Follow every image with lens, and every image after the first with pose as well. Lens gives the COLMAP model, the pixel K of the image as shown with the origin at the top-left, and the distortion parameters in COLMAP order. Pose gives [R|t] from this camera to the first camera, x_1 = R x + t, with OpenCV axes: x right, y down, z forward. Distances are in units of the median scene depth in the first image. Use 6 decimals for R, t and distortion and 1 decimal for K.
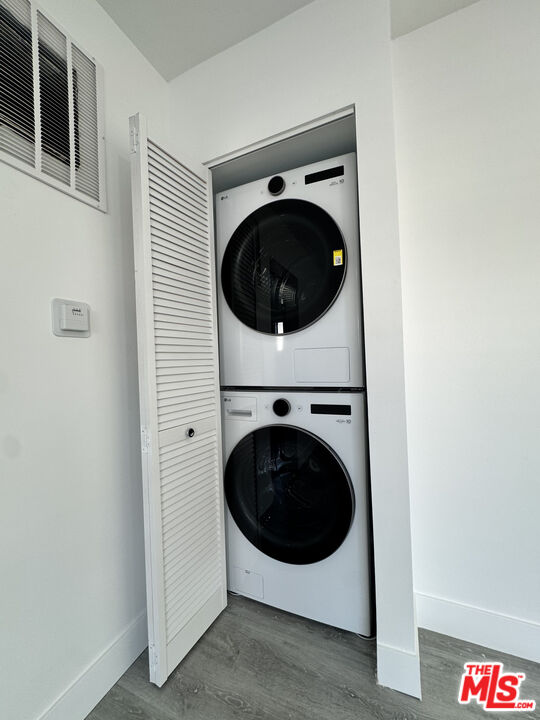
lens RADIAL K [[287.8, 0, 268.2], [0, 287.8, 354.8], [0, 0, 1]] dist [-0.001785, 0.000234]
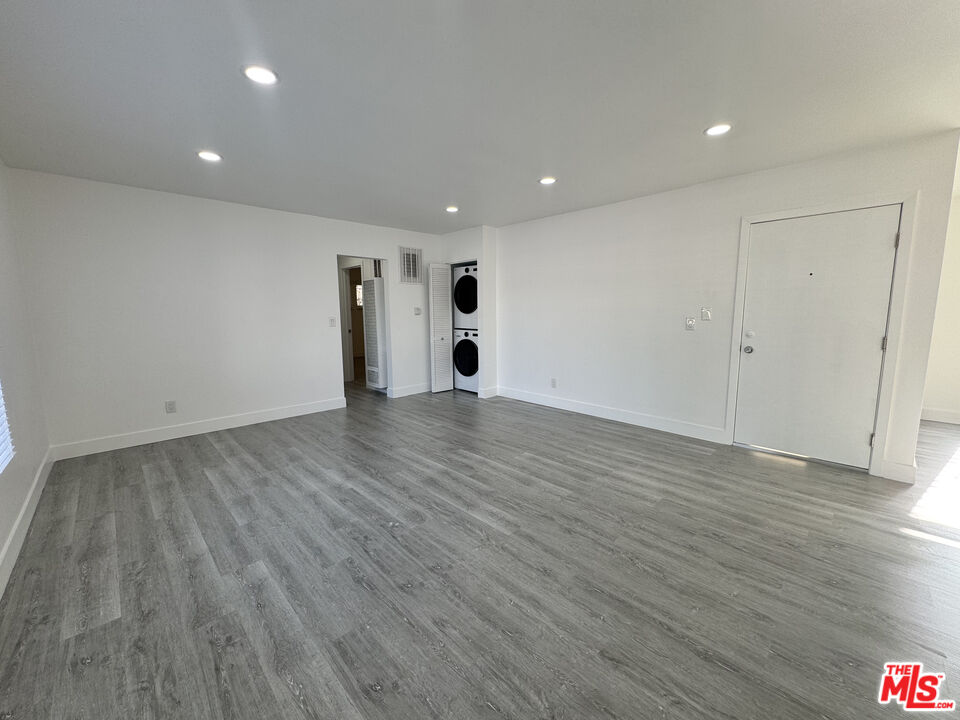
lens RADIAL K [[383.7, 0, 480.0], [0, 383.7, 361.1], [0, 0, 1]] dist [-0.001785, 0.000234]
pose [[0.921388, 0.074532, -0.381432, 2.167013], [-0.023235, 0.990247, 0.137368, -0.156379], [0.387950, -0.117707, 0.914133, -3.536486]]
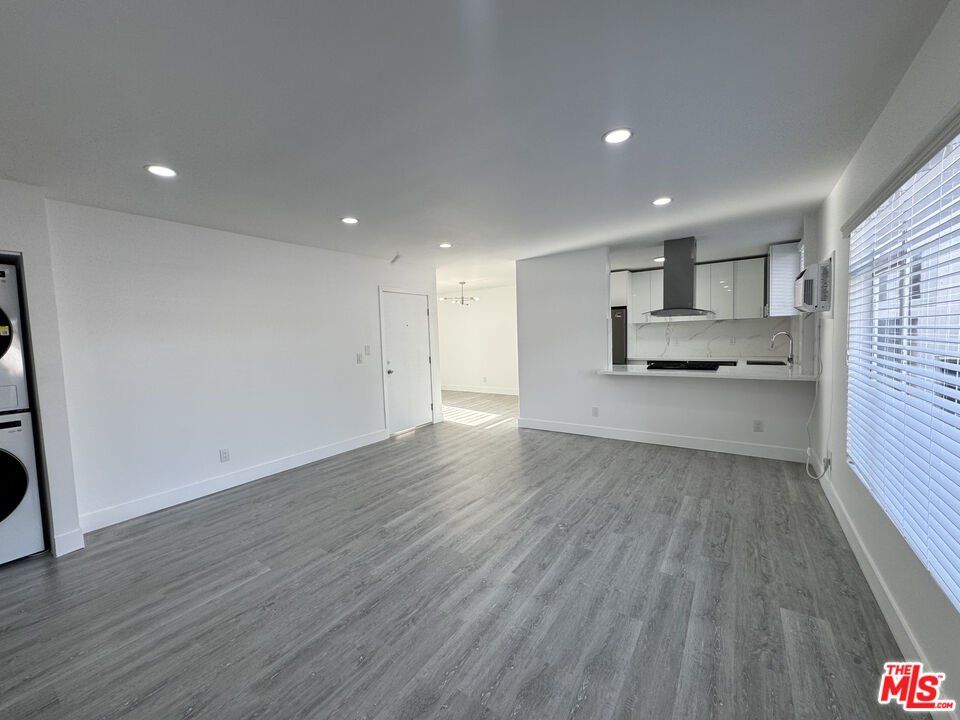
lens RADIAL K [[383.7, 0, 478.7], [0, 383.7, 357.0], [0, 0, 1]] dist [-0.001785, 0.000234]
pose [[0.200343, -0.032341, 0.979192, -1.307565], [0.038047, 0.998958, 0.025210, -0.140161], [-0.978987, 0.032205, 0.201365, -1.991466]]
